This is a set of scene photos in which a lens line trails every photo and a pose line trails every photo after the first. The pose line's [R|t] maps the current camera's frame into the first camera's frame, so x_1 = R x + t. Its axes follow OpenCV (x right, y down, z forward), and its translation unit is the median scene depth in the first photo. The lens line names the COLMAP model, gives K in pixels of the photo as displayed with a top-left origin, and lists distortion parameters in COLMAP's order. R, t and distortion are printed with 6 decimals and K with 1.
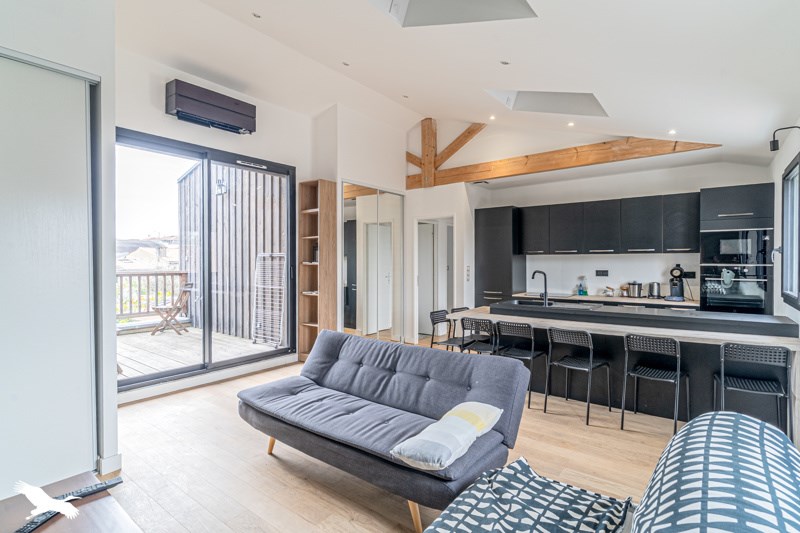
lens RADIAL K [[408.7, 0, 400.0], [0, 408.7, 266.5], [0, 0, 1]] dist [-0.003888, -0.000427]
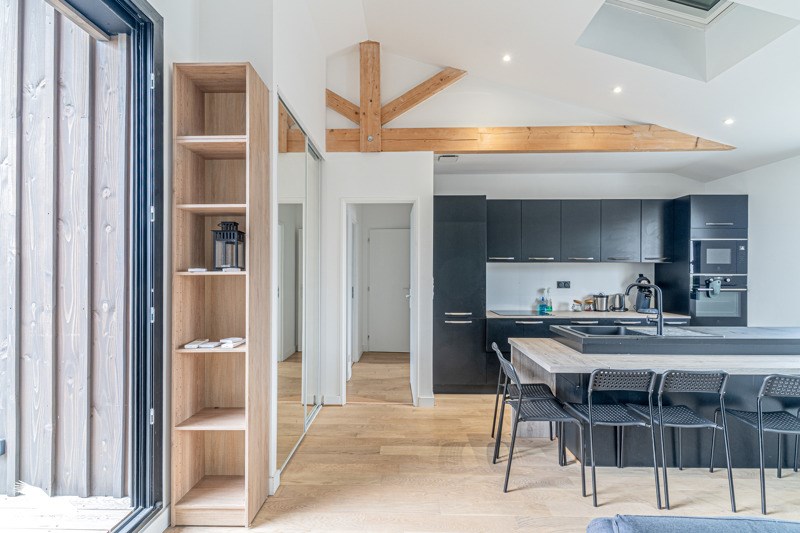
lens RADIAL K [[405.4, 0, 402.0], [0, 405.4, 273.0], [0, 0, 1]] dist [-0.003089, -0.000195]
pose [[0.801715, -0.001384, 0.597704, -0.309630], [0.006016, 0.999965, -0.005754, -0.005600], [-0.597676, 0.008209, 0.801696, 0.554037]]
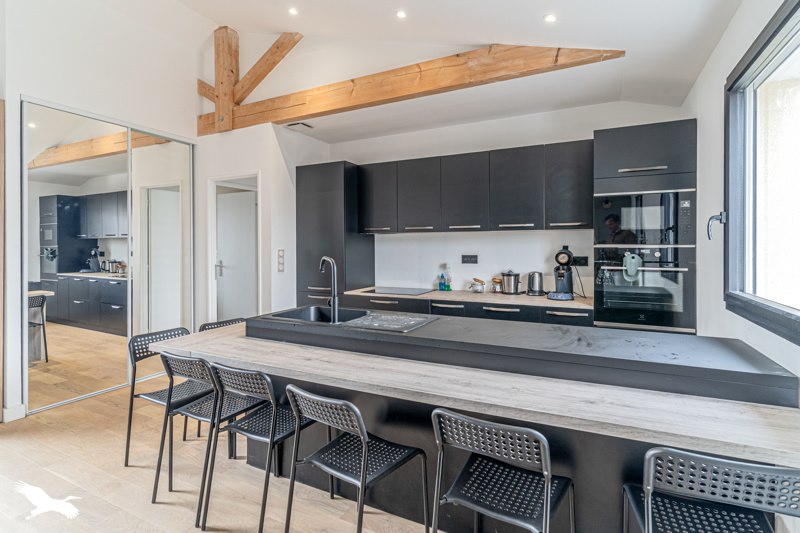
lens RADIAL K [[403.1, 0, 398.1], [0, 403.1, 249.9], [0, 0, 1]] dist [-0.000290, 0.000298]
pose [[0.983207, -0.003732, 0.182453, 0.262982], [0.004653, 0.999979, -0.004619, 0.003040], [-0.182432, 0.005390, 0.983204, 0.358794]]
